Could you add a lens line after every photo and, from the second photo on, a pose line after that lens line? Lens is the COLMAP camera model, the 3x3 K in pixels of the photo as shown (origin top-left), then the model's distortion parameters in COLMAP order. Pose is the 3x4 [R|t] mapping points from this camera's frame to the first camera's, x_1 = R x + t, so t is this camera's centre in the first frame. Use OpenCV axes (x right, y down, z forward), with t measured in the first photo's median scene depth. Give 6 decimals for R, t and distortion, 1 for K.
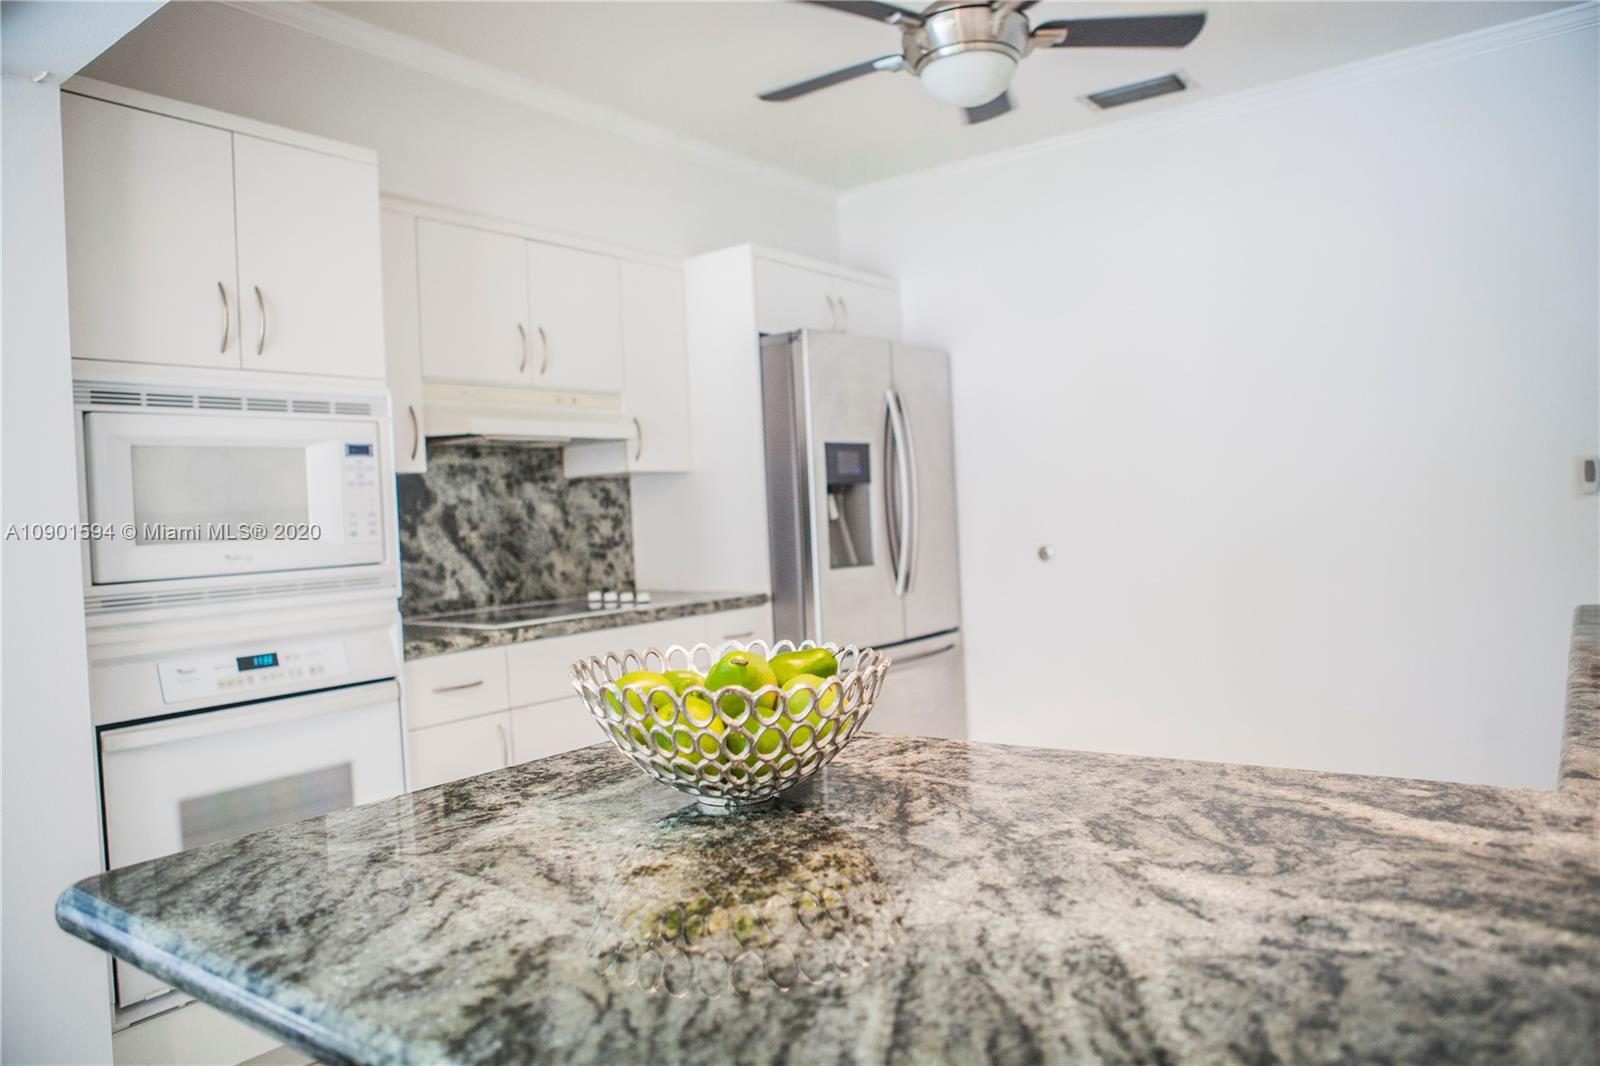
lens RADIAL K [[1129.3, 0, 801.8], [0, 1129.3, 533.2], [0, 0, 1]] dist [-0.006502, -0.001379]
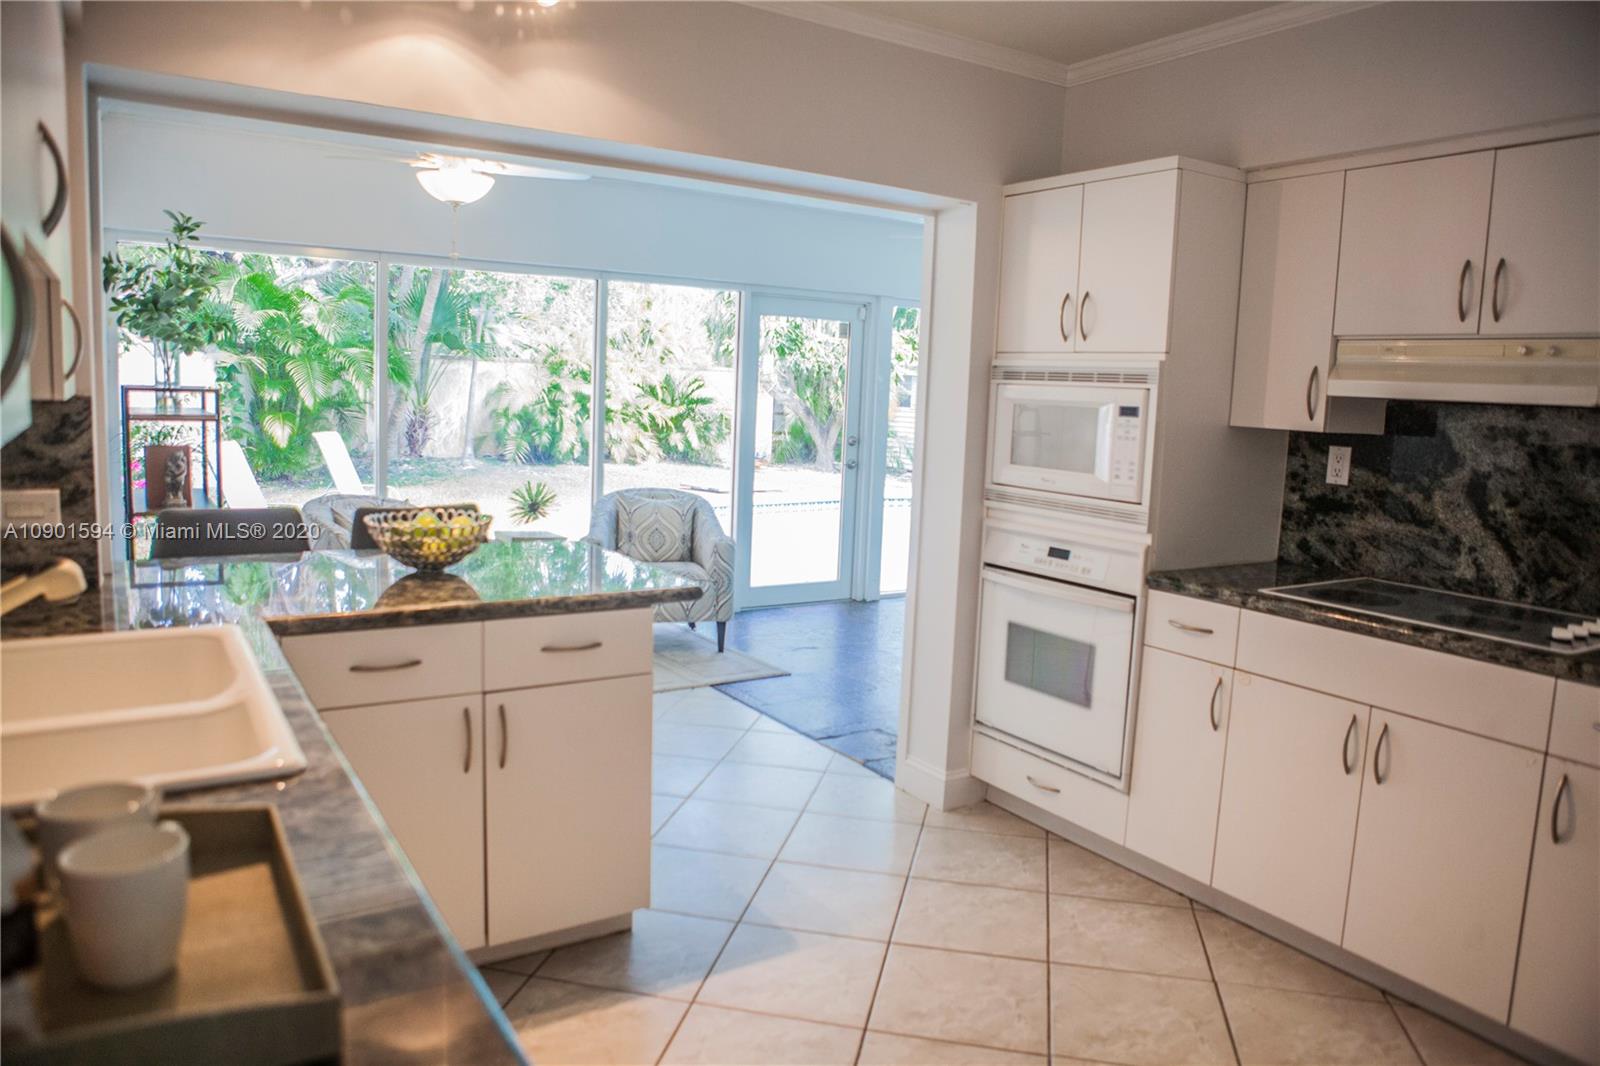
lens RADIAL K [[1129.3, 0, 802.0], [0, 1129.3, 527.9], [0, 0, 1]] dist [-0.006502, -0.001379]
pose [[-0.344720, 0.151610, -0.926381, 0.679060], [-0.046812, 0.982867, 0.178274, -0.113206], [0.937537, 0.104820, -0.331717, 0.803201]]
